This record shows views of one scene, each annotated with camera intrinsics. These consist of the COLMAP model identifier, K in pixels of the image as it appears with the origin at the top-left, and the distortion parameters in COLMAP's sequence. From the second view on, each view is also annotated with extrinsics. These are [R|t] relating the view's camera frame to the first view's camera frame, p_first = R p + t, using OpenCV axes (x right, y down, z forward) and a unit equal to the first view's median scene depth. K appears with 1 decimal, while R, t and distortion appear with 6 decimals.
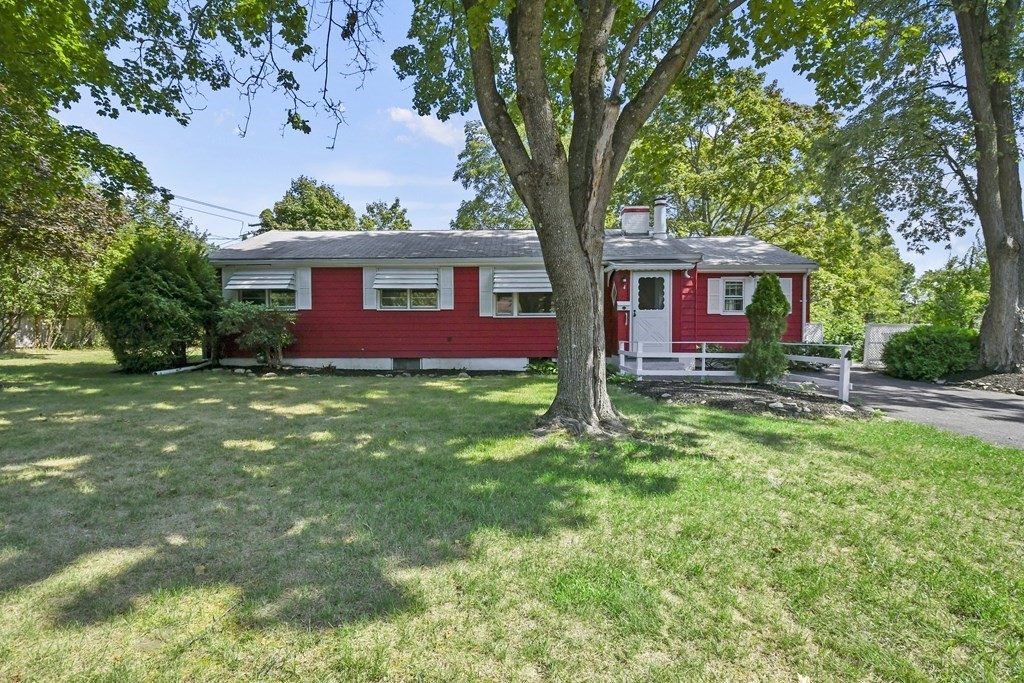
lens RADIAL K [[449.7, 0, 501.3], [0, 449.7, 344.3], [0, 0, 1]] dist [0.001868, -0.015533]
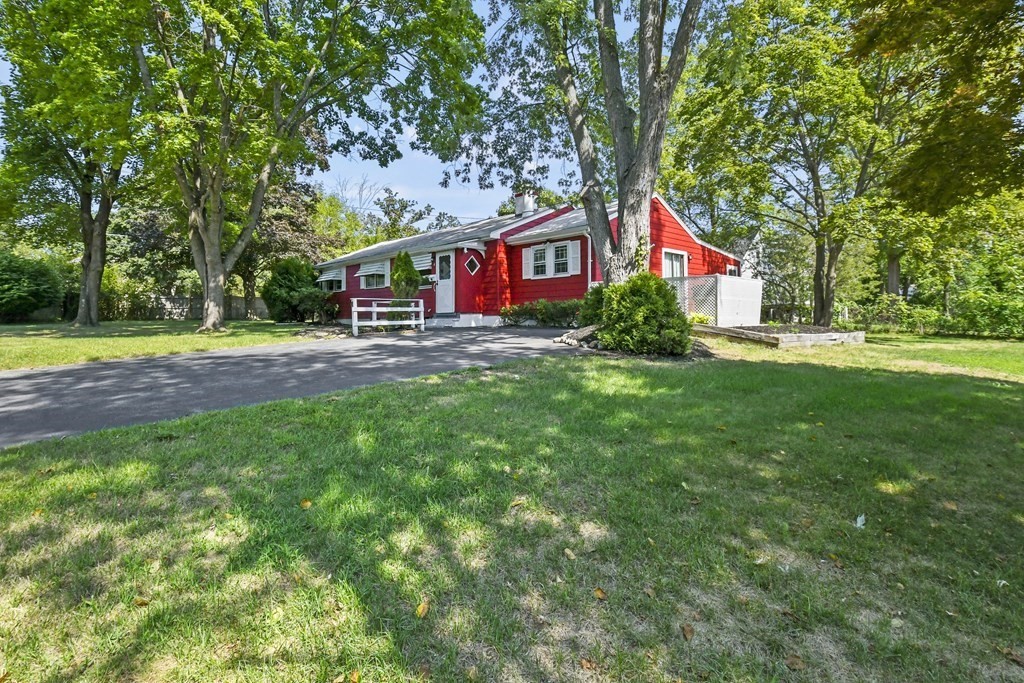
lens RADIAL K [[495.2, 0, 509.5], [0, 495.2, 294.6], [0, 0, 1]] dist [-0.000750, -0.000094]
pose [[0.725489, -0.037602, -0.687206, 1.341802], [-0.009450, 0.997868, -0.064576, 0.055159], [0.688169, 0.053343, 0.723587, 0.062938]]
